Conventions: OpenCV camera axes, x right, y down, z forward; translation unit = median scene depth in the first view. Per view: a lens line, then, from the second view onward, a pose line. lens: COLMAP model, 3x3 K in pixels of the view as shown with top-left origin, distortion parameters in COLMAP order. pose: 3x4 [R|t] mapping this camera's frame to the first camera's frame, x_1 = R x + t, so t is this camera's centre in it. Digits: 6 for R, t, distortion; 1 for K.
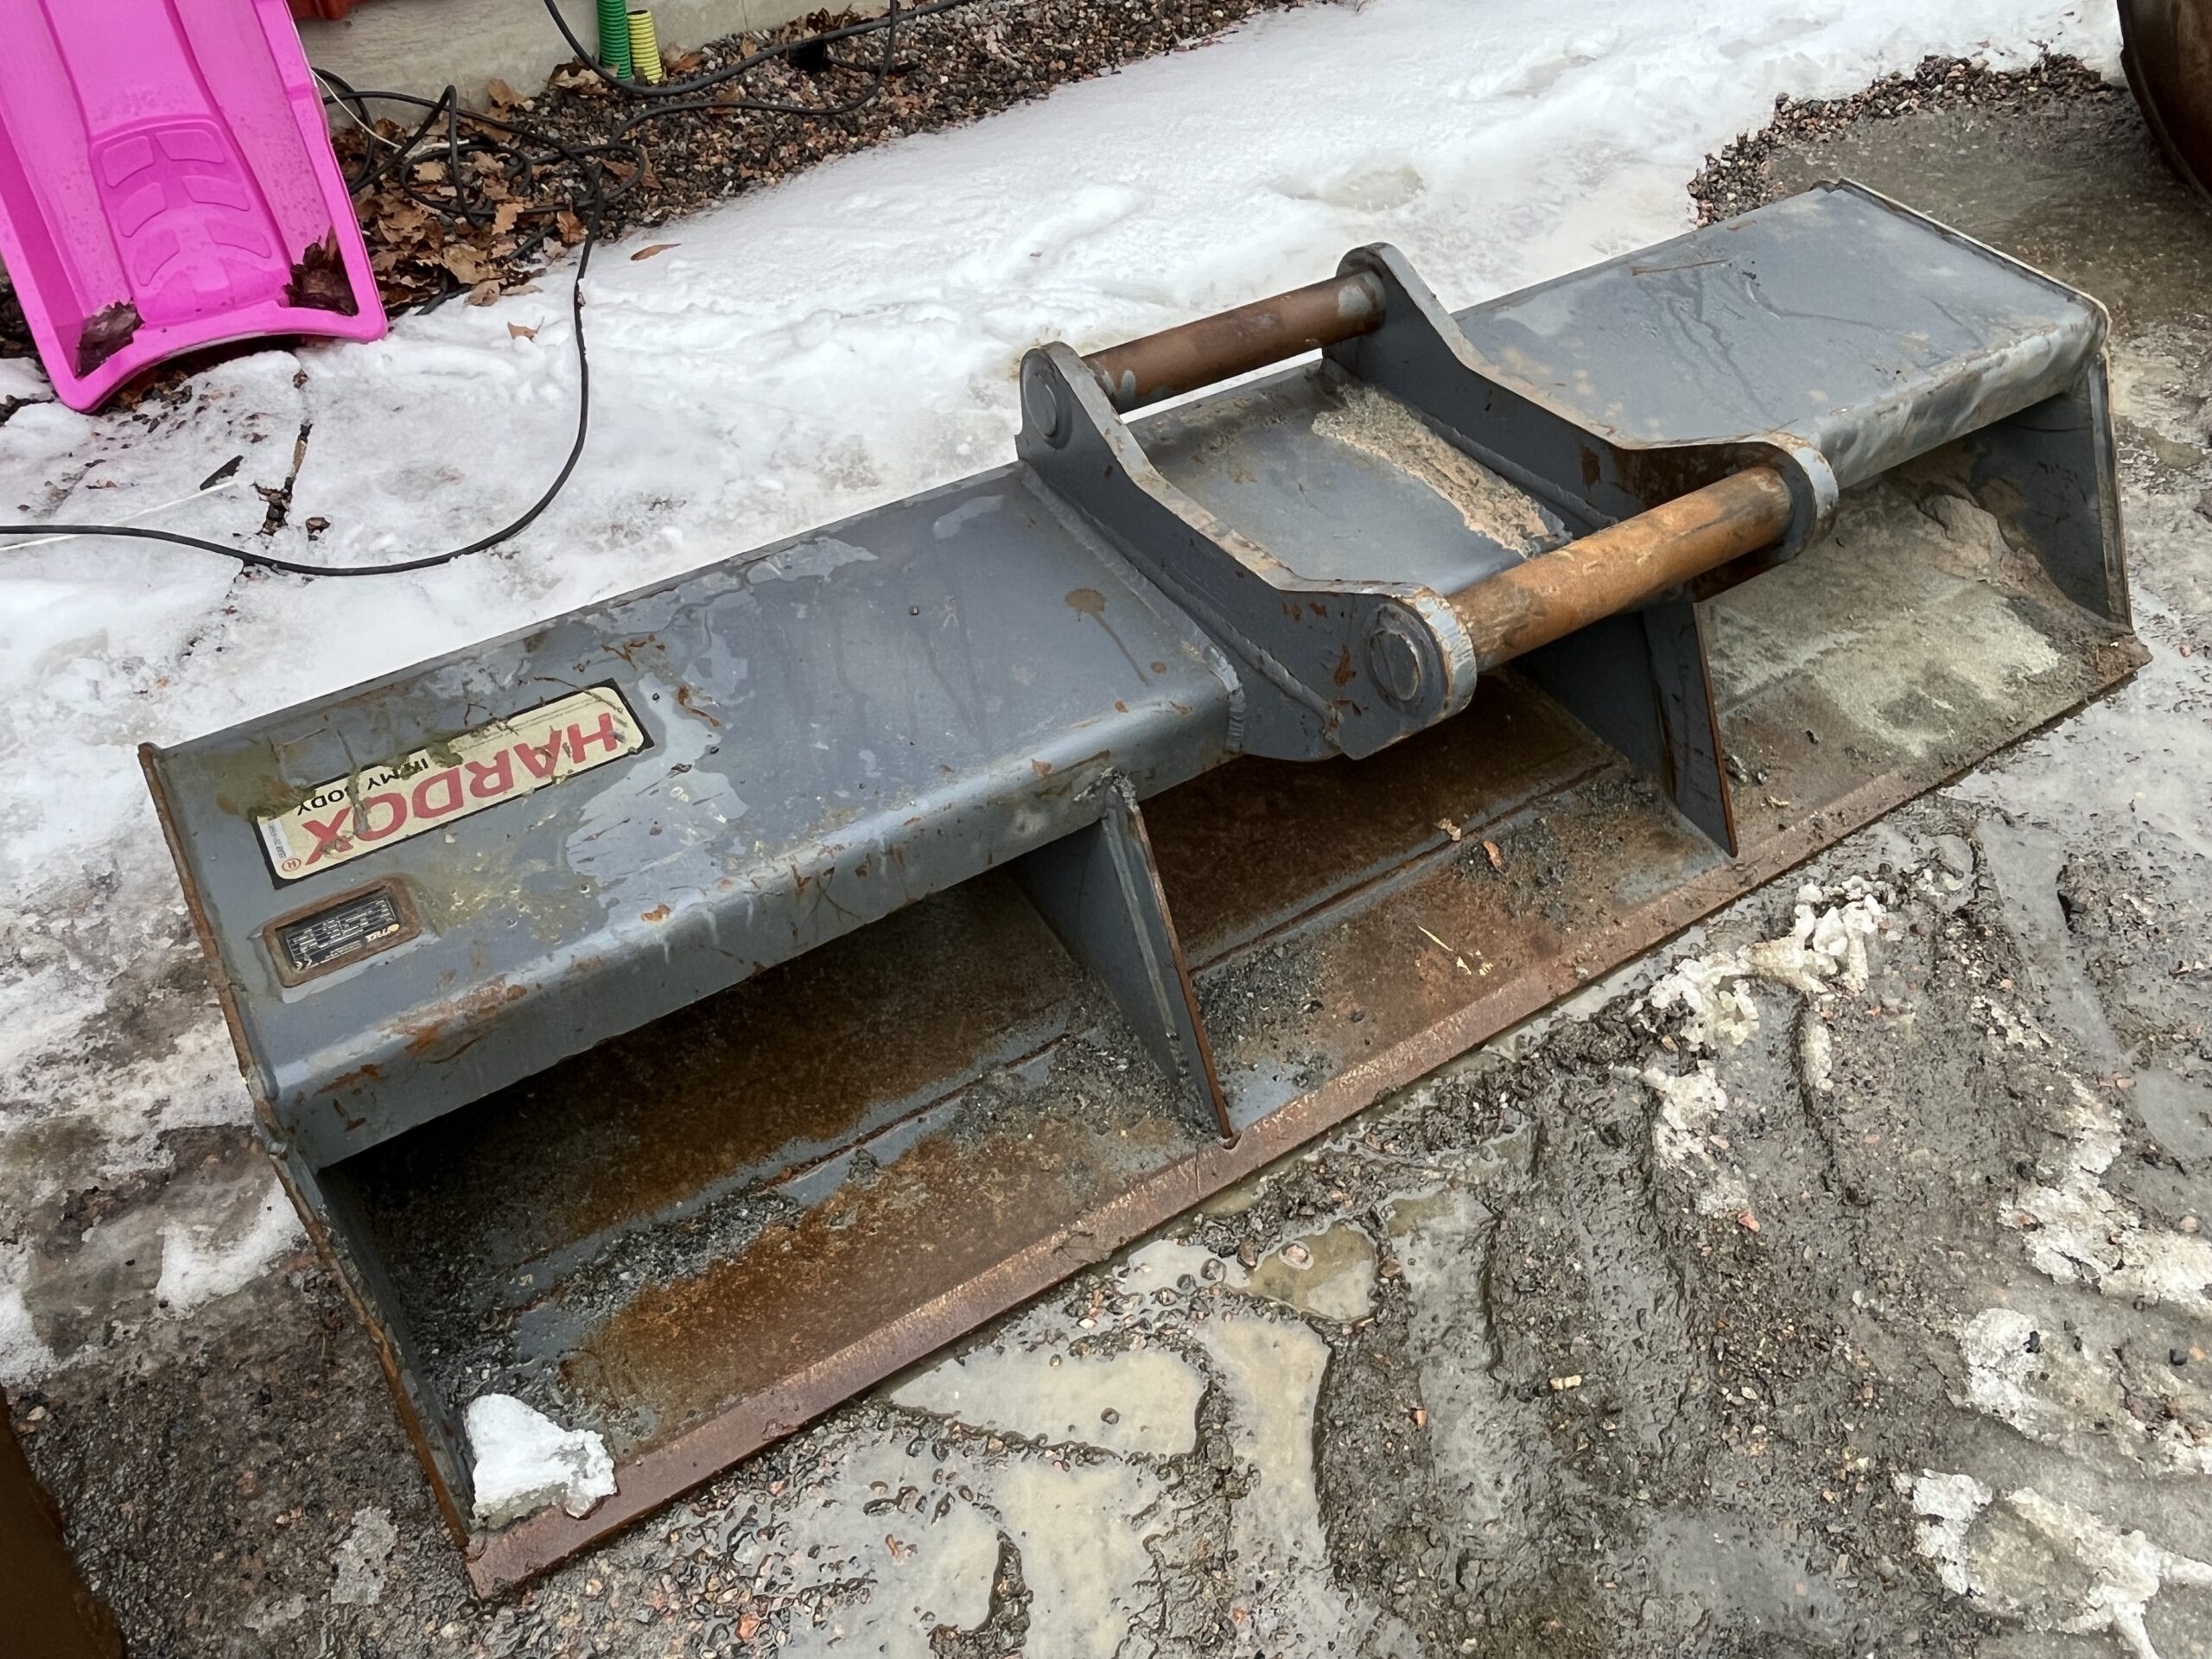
lens RADIAL K [[1574.1, 0, 1070.4], [0, 1574.1, 844.6], [0, 0, 1]] dist [0.005671, -0.013179]
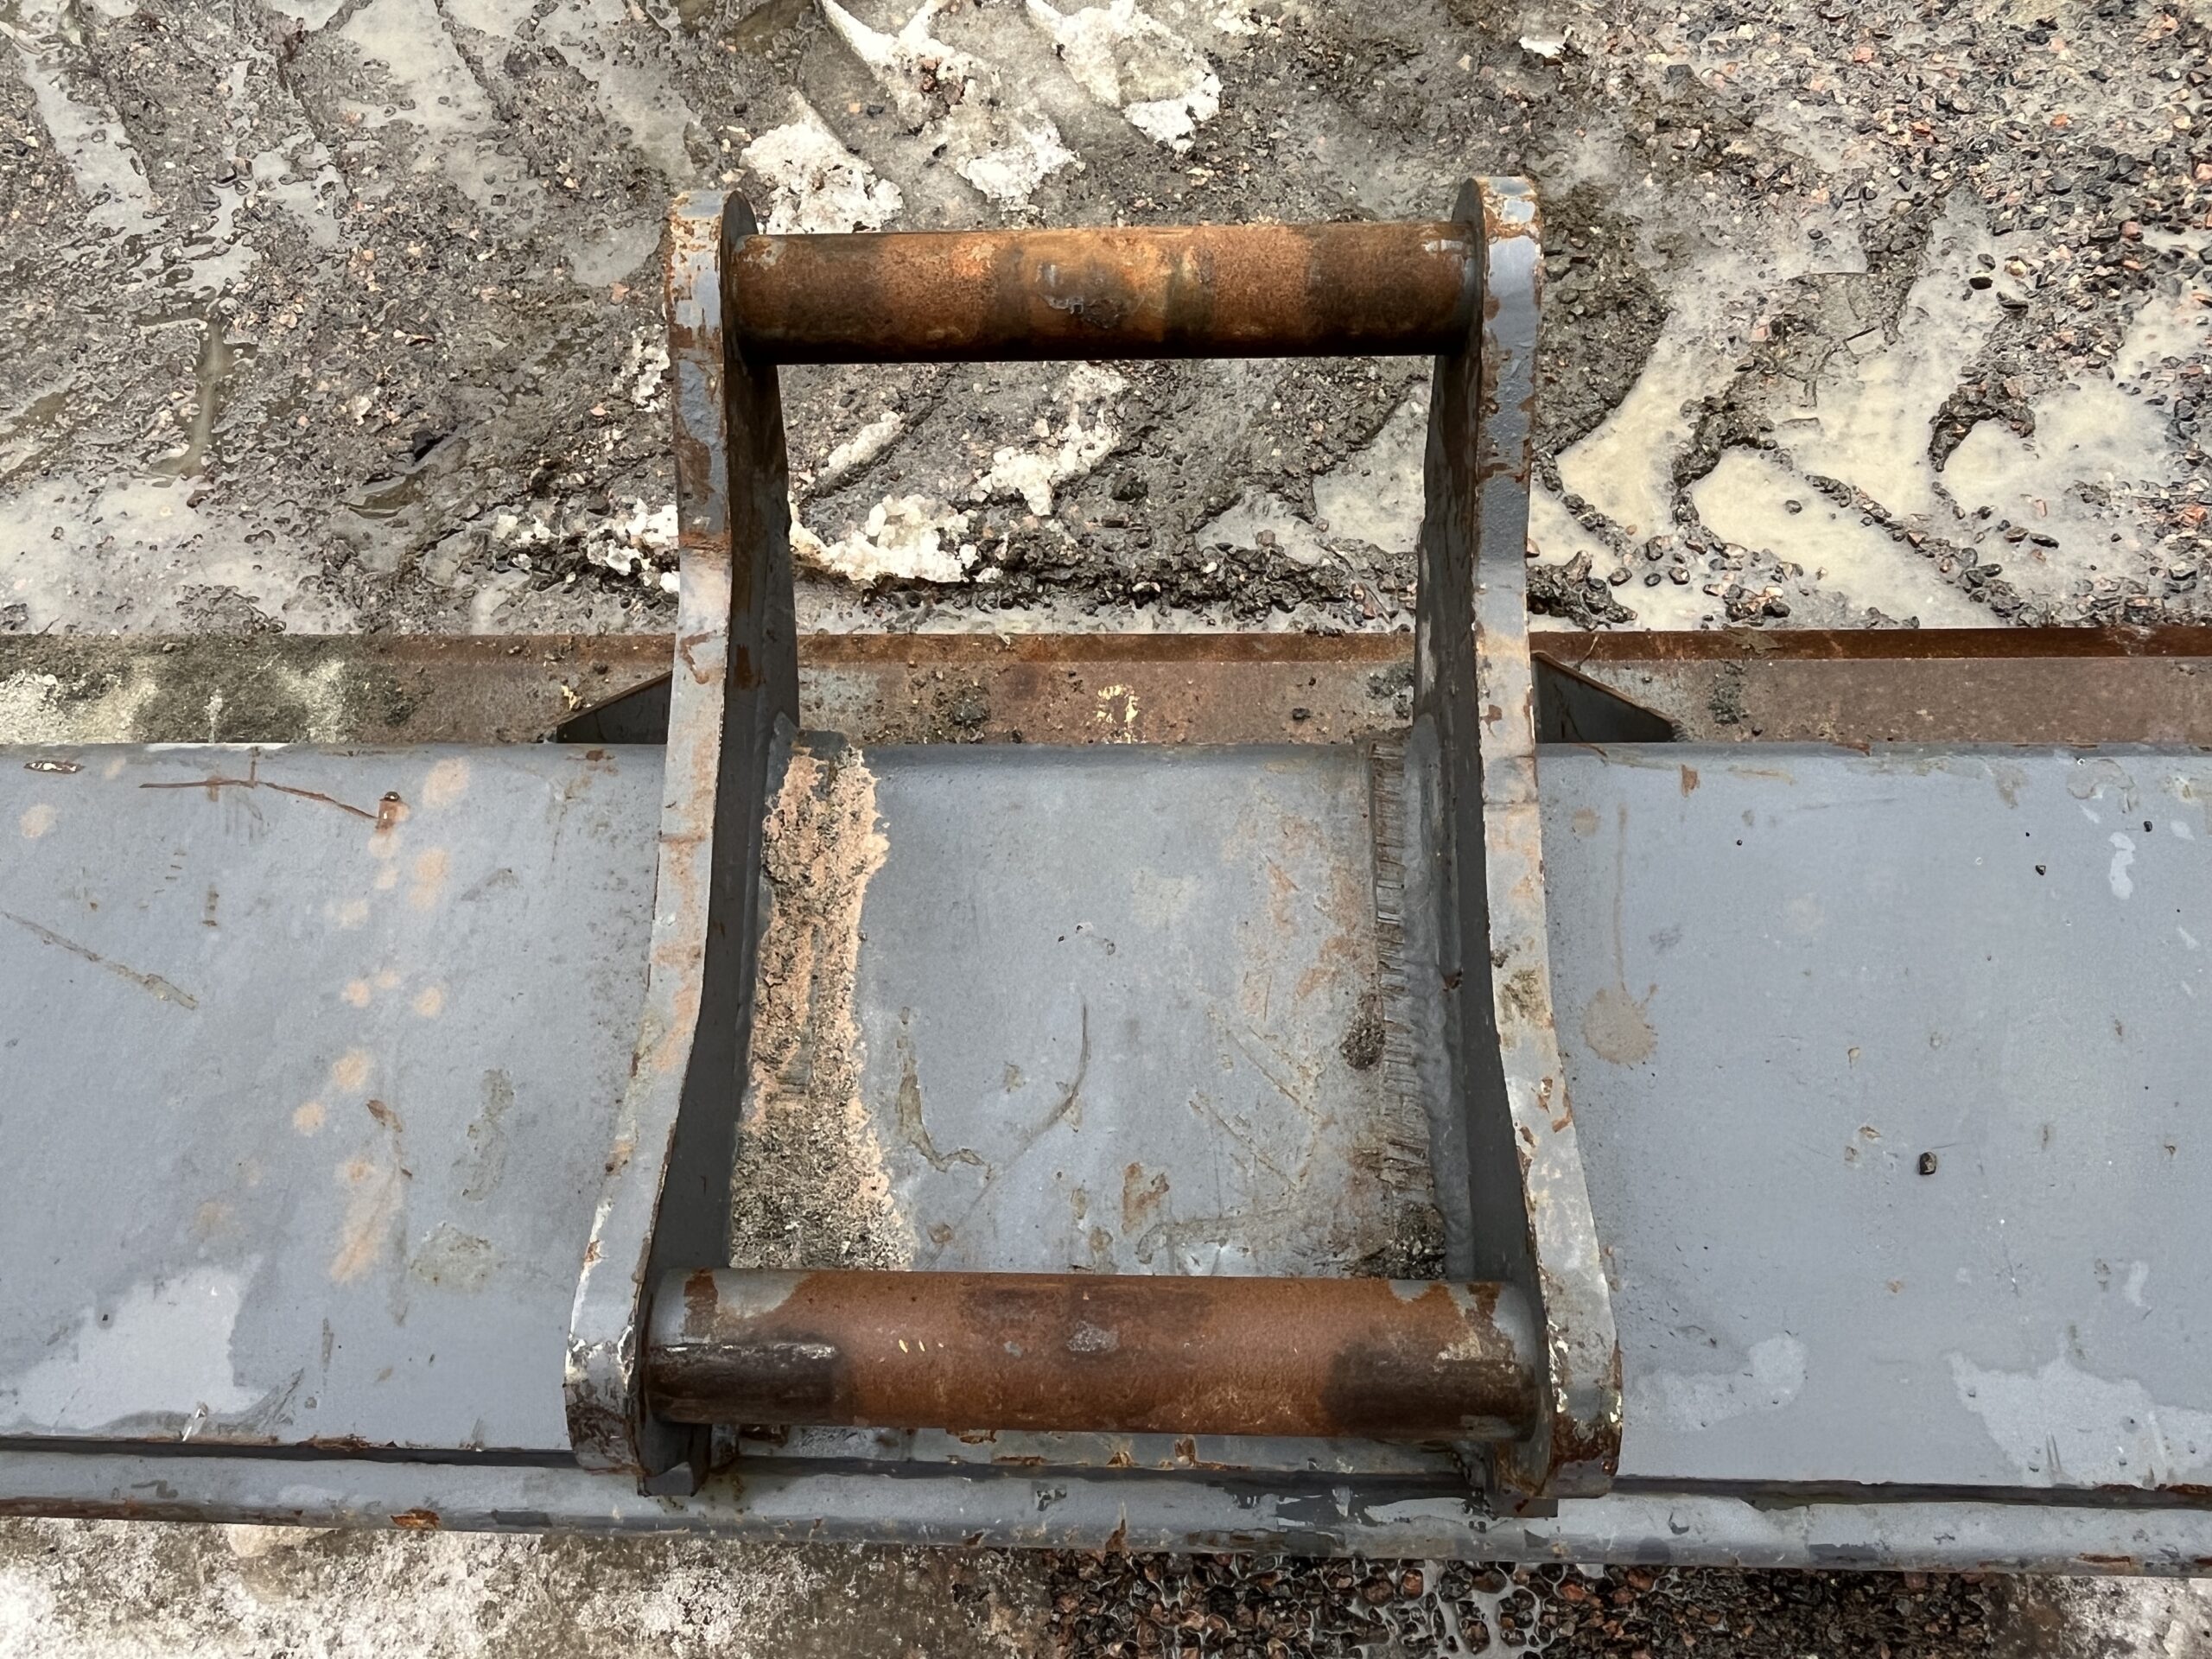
lens RADIAL K [[1574.1, 0, 1060.6], [0, 1574.1, 823.5], [0, 0, 1]] dist [0.005671, -0.013179]
pose [[-0.837326, -0.501079, 0.218643, 0.095081], [0.428407, -0.352934, 0.831808, -0.739604], [-0.339635, 0.790163, 0.510187, 0.795802]]
